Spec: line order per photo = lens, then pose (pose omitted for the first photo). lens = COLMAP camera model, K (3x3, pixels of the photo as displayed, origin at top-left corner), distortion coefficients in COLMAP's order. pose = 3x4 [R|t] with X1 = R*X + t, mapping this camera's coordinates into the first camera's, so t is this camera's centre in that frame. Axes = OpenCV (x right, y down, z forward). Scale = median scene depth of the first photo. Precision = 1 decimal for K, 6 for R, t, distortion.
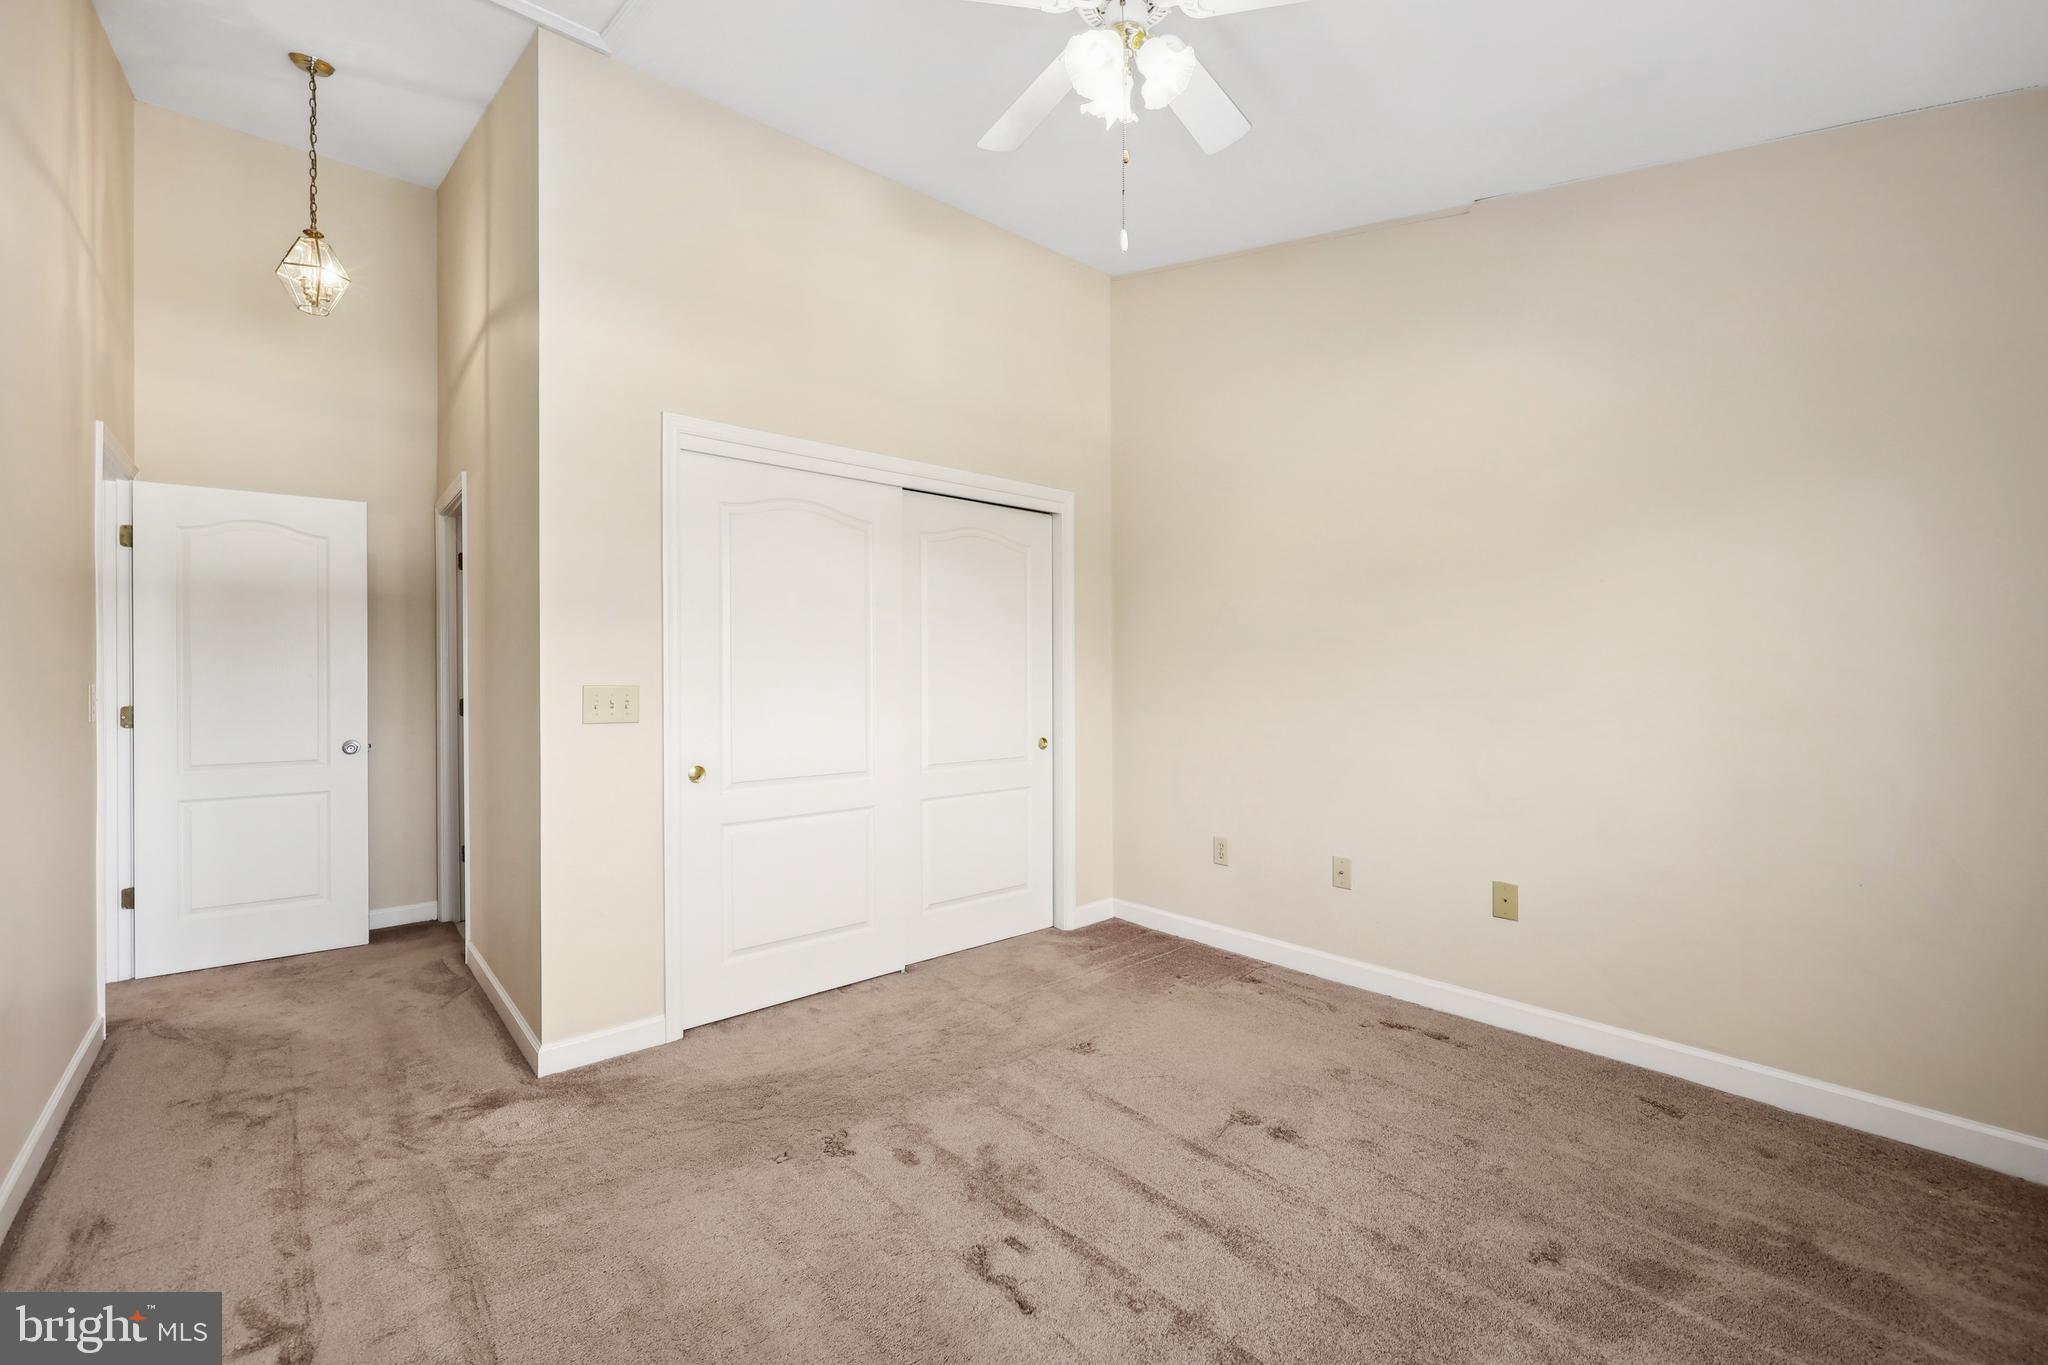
lens RADIAL K [[827.5, 0, 1024.0], [0, 827.5, 682.5], [0, 0, 1]] dist [0.000361, 0.000140]
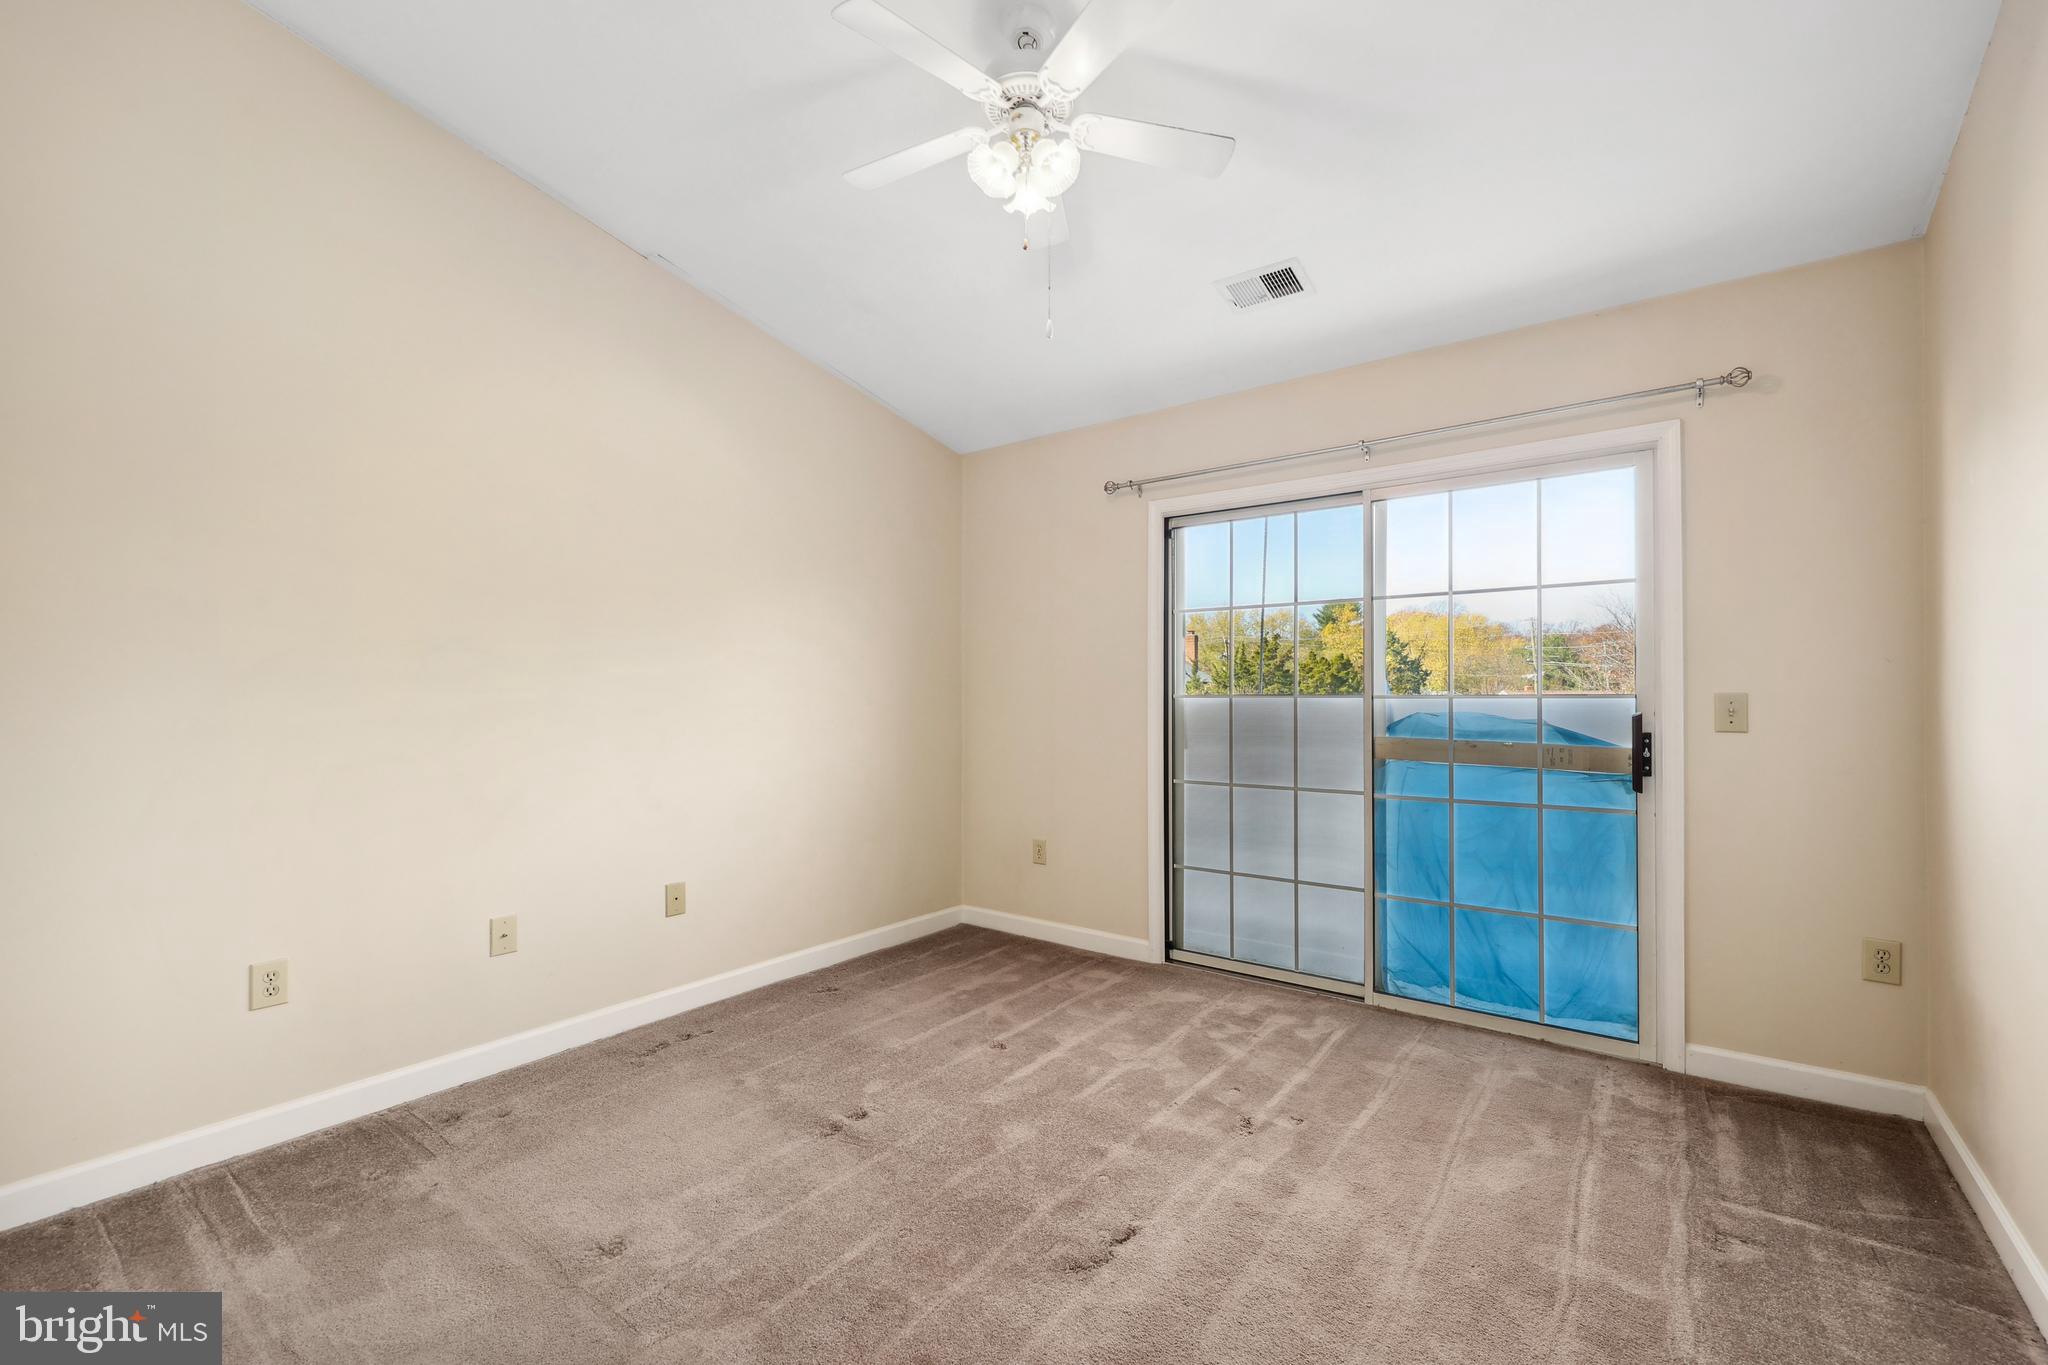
lens RADIAL K [[866.1, 0, 1024.0], [0, 866.1, 682.5], [0, 0, 1]] dist [0.000664, 0.000114]
pose [[-0.198776, 0.021972, 0.979799, -0.651603], [0.008590, 0.999749, -0.020677, 0.000547], [-0.980007, 0.004307, -0.198915, 0.761101]]
